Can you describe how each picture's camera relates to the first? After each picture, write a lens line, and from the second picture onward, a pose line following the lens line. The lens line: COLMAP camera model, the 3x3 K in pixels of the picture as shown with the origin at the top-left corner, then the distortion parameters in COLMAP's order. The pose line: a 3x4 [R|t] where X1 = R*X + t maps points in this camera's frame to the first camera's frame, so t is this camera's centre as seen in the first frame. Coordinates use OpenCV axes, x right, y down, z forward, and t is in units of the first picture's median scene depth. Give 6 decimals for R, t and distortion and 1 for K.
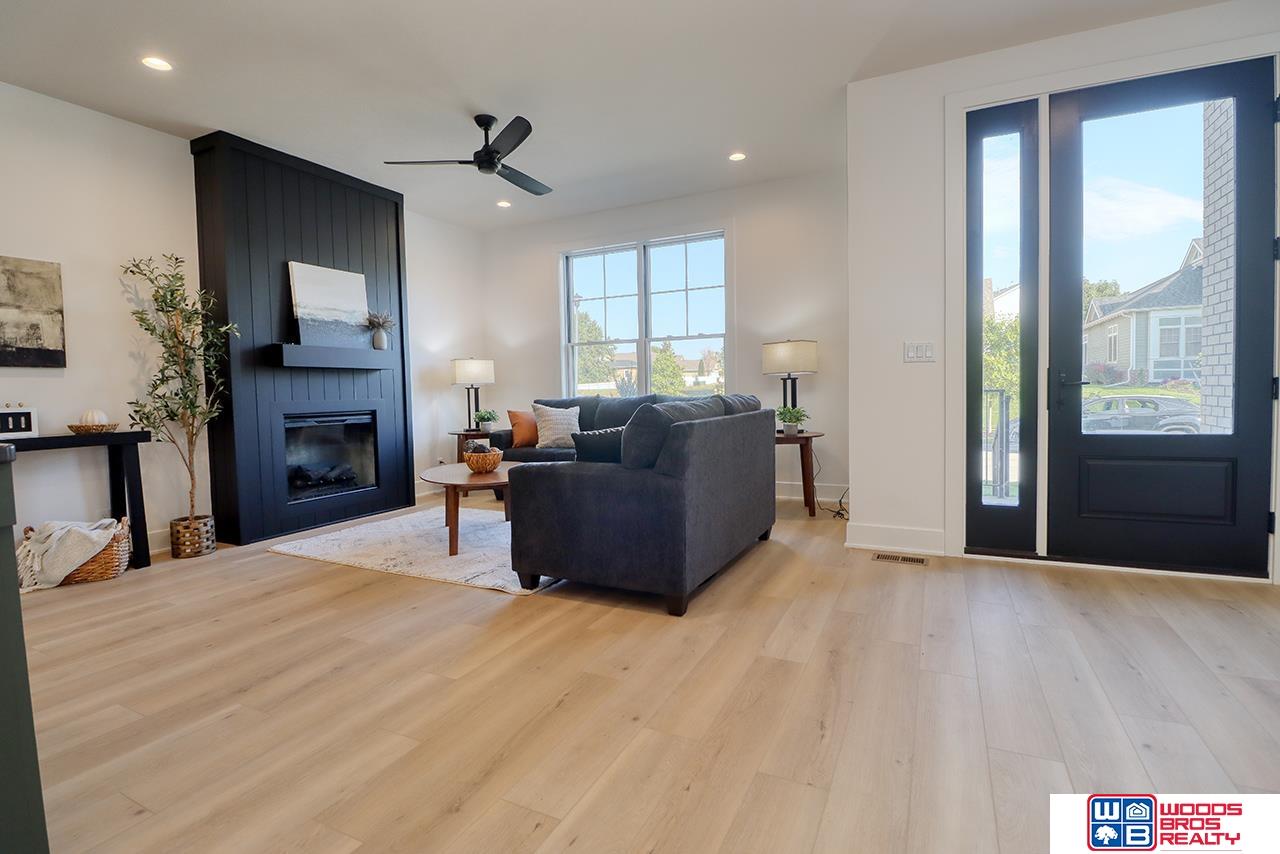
lens RADIAL K [[592.0, 0, 643.6], [0, 592.0, 416.8], [0, 0, 1]] dist [-0.000883, -0.012581]
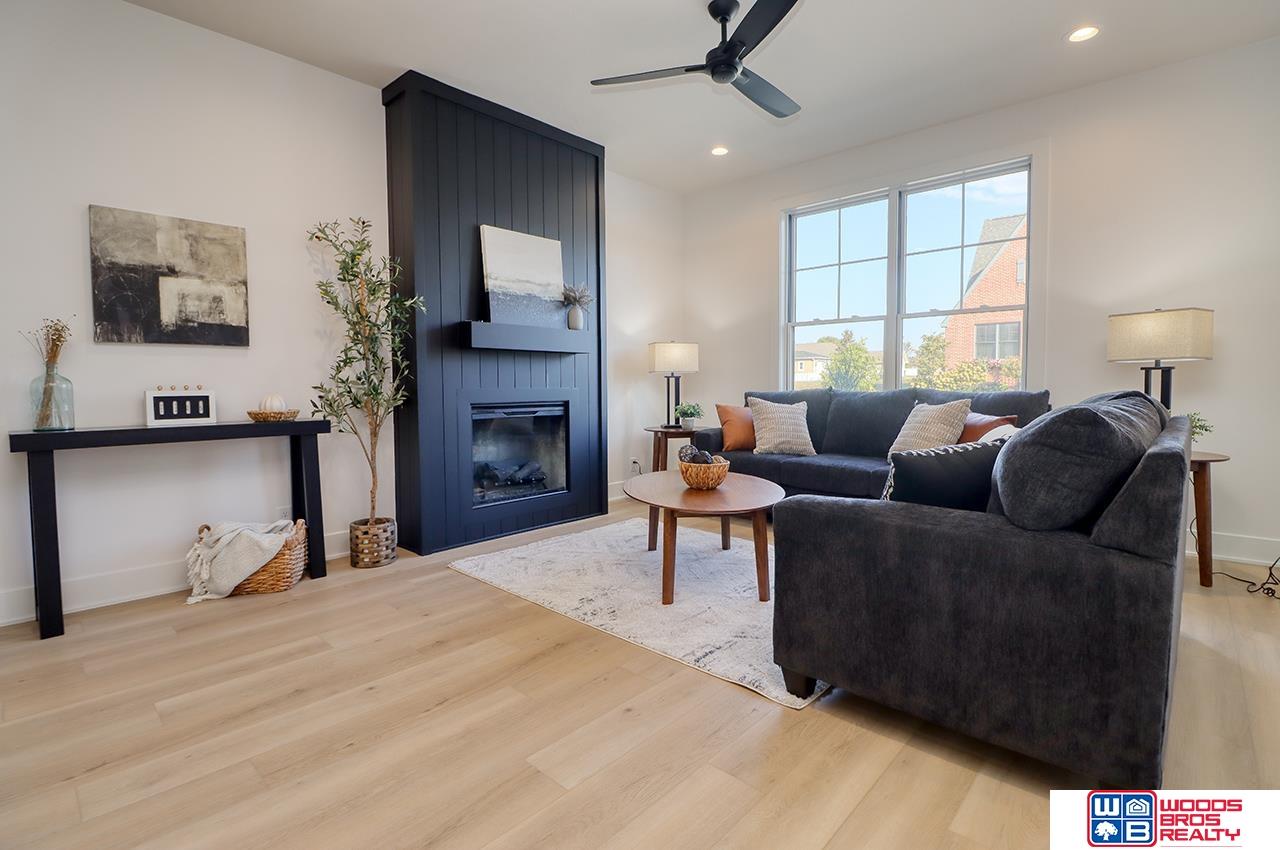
lens RADIAL K [[594.1, 0, 641.7], [0, 594.1, 412.6], [0, 0, 1]] dist [0.002641, -0.014764]
pose [[0.959065, 0.029468, -0.281650, -0.147280], [-0.027561, 0.999563, 0.010732, -0.008853], [0.281843, -0.002531, 0.959457, 0.278123]]
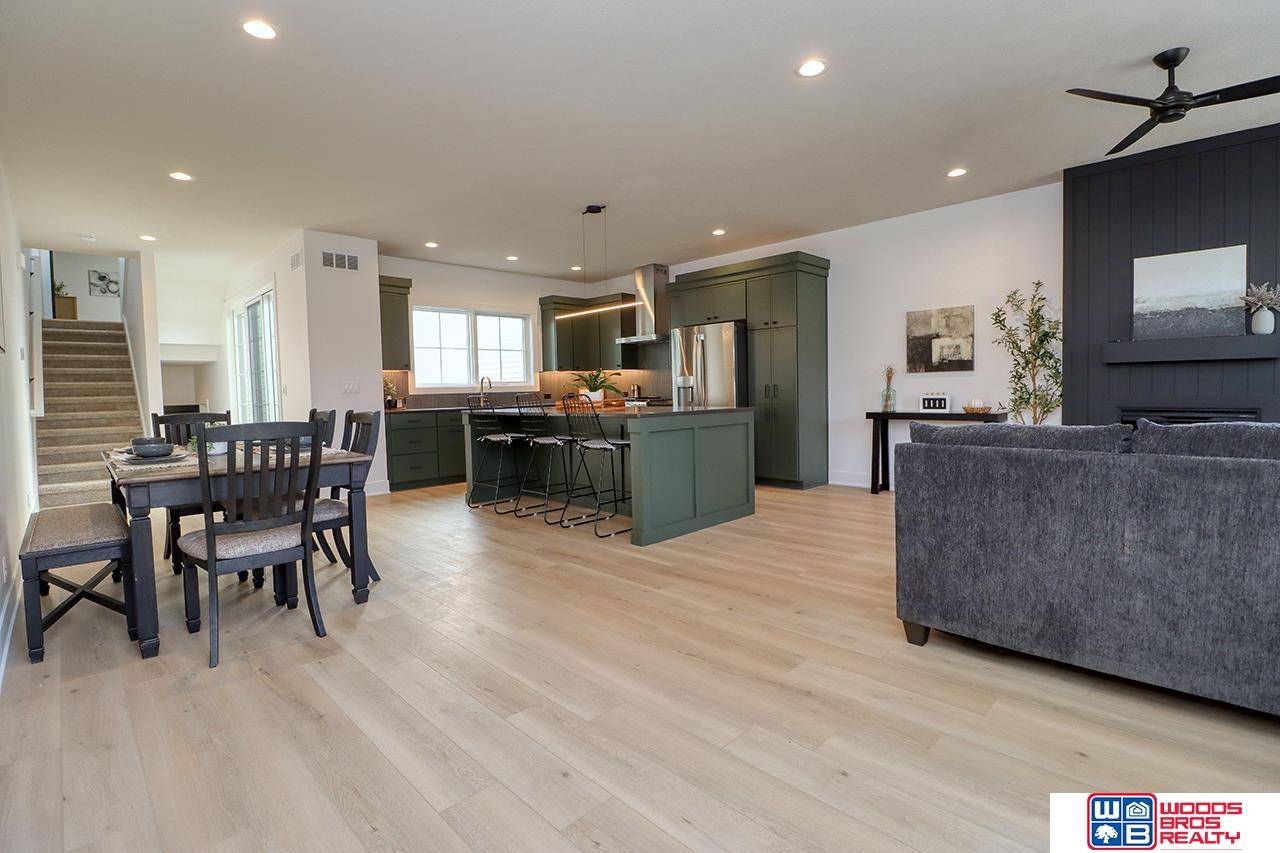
lens RADIAL K [[594.1, 0, 641.7], [0, 594.1, 414.1], [0, 0, 1]] dist [0.002641, -0.014764]
pose [[-0.327946, 0.068852, -0.942184, 0.762782], [-0.013240, 0.996908, 0.077460, -0.072361], [0.944604, 0.037877, -0.326021, 0.621288]]
